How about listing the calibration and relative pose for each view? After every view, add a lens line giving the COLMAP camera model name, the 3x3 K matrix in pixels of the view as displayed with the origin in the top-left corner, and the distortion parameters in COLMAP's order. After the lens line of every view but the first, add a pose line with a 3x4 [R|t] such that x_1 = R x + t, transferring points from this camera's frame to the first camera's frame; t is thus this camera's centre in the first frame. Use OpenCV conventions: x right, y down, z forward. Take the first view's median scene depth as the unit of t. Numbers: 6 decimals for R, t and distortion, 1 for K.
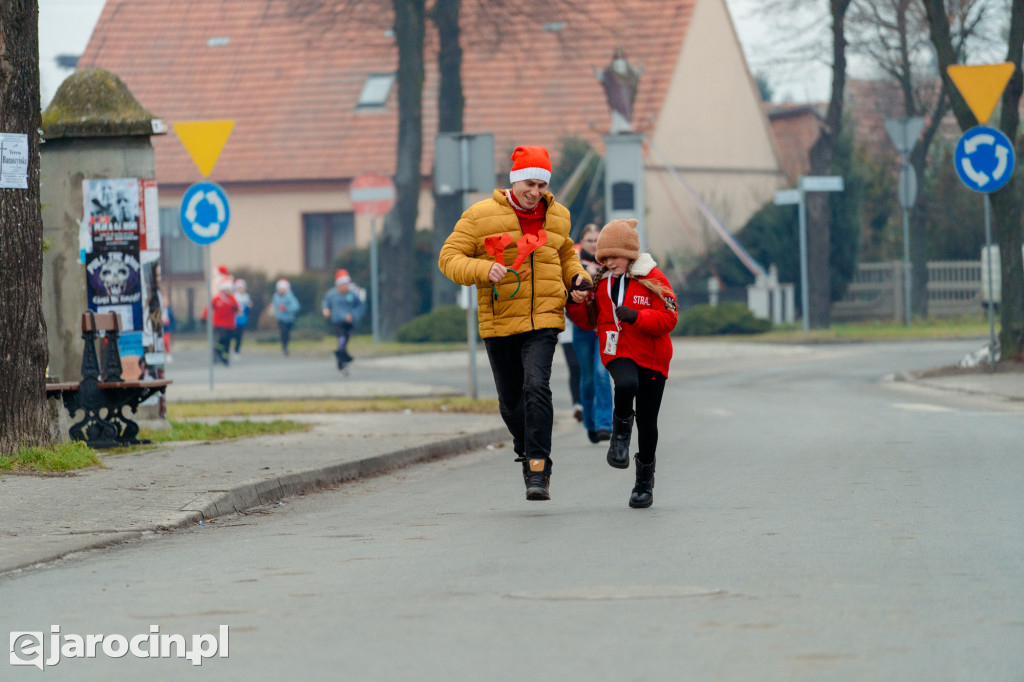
lens RADIAL K [[5775.5, 0, 513.2], [0, 5775.5, 343.5], [0, 0, 1]] dist [0.110276, 10.863480]
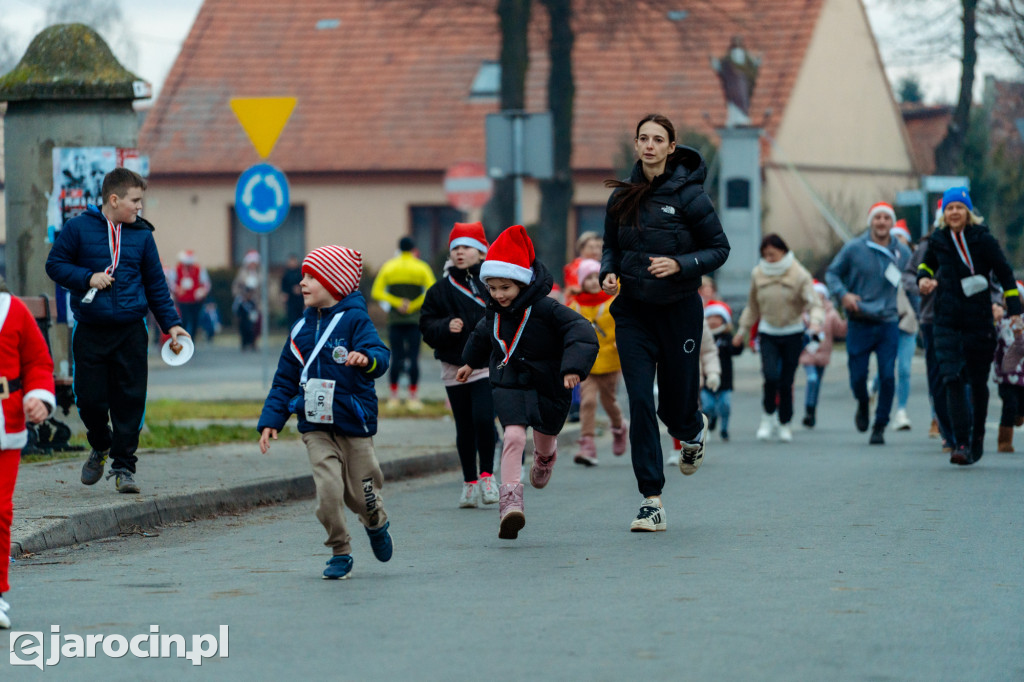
lens RADIAL K [[5775.5, 0, 513.2], [0, 5775.5, 343.5], [0, 0, 1]] dist [0.110276, 10.863480]
pose [[0.999312, 0.023592, -0.028634, 0.010489], [-0.023608, 0.999721, -0.000212, 0.000013], [0.028621, 0.000888, 0.999590, 0.058864]]
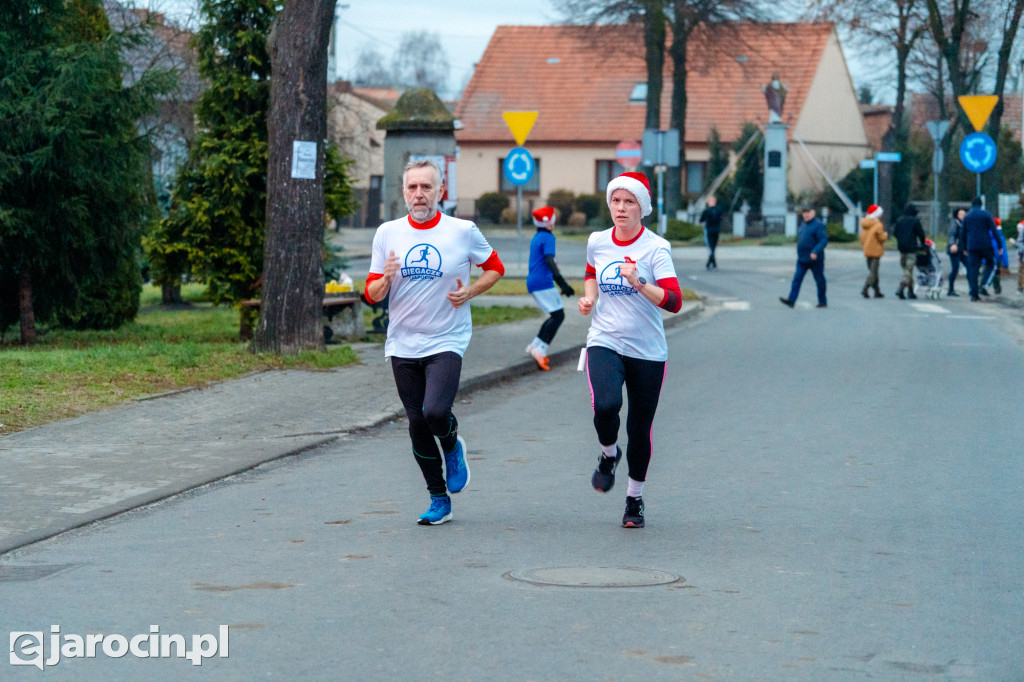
lens RADIAL K [[3096.4, 0, 509.0], [0, 3096.4, 340.3], [0, 0, 1]] dist [-0.028218, 0.534775]
pose [[0.996637, 0.040204, -0.071406, 0.008528], [-0.037347, 0.998465, 0.040908, -0.006424], [0.072941, -0.038104, 0.996608, 0.064148]]
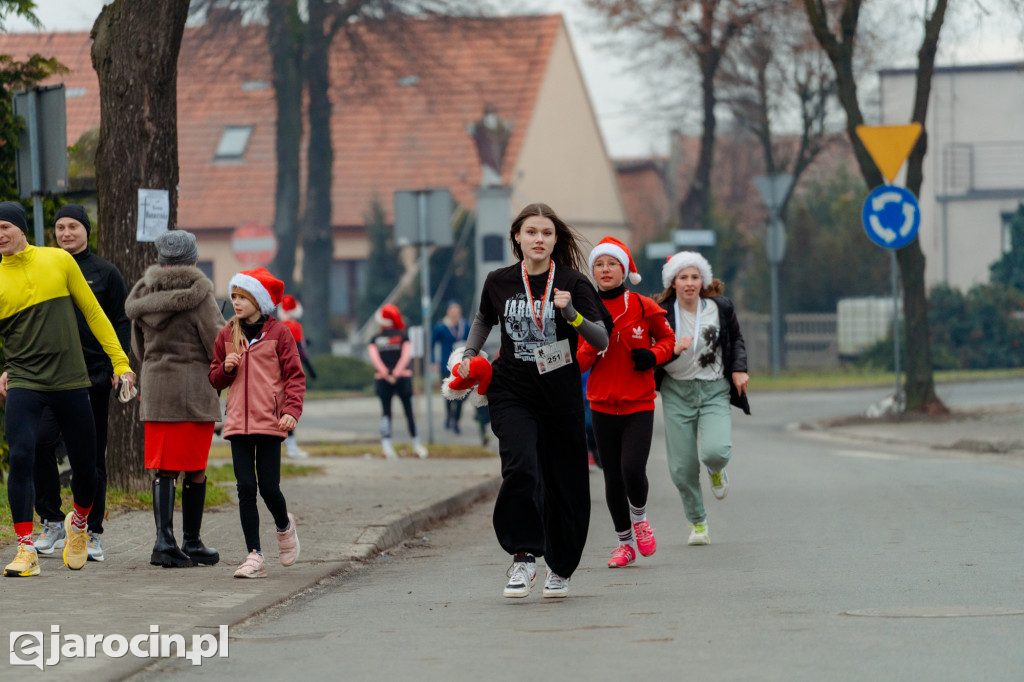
lens RADIAL K [[5775.5, 0, 513.2], [0, 5775.5, 343.5], [0, 0, 1]] dist [0.110276, 10.863480]
pose [[0.999095, 0.006397, 0.042046, -0.021296], [-0.006032, 0.999943, -0.008800, 0.000295], [-0.042100, 0.008539, 0.999077, -0.021666]]
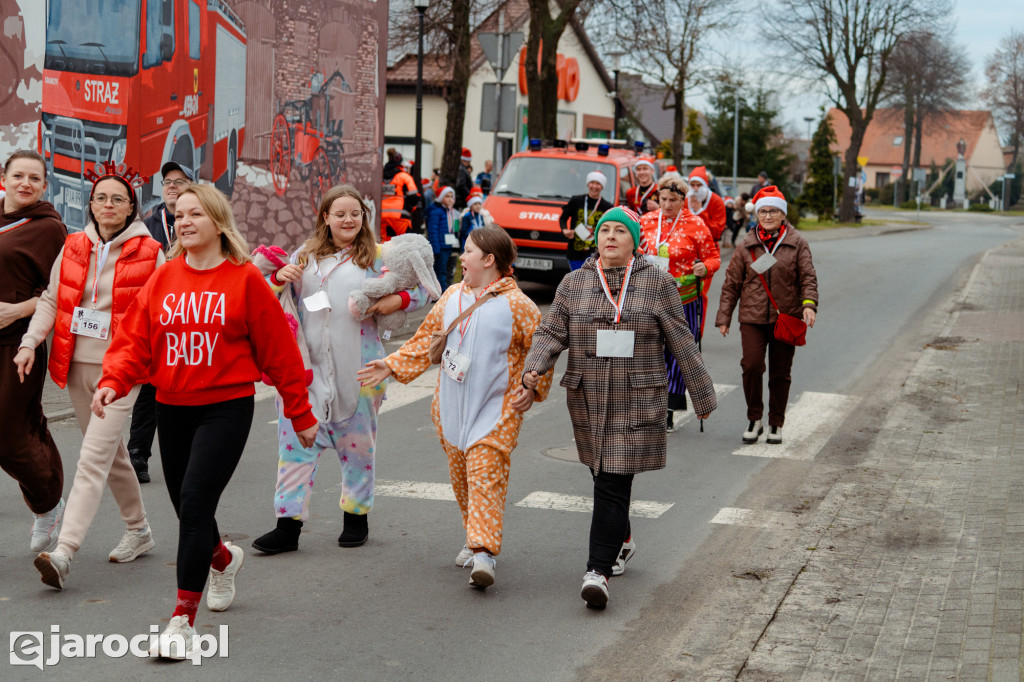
lens RADIAL K [[5558.0, 0, 512.1], [0, 5558.0, 341.0], [0, 0, 1]] dist [-0.336153, -10.592123]
pose [[0.991496, 0.075463, -0.106027, 0.132757], [-0.072032, 0.996759, 0.035830, -0.027413], [0.108387, -0.027888, 0.993717, -2.963797]]
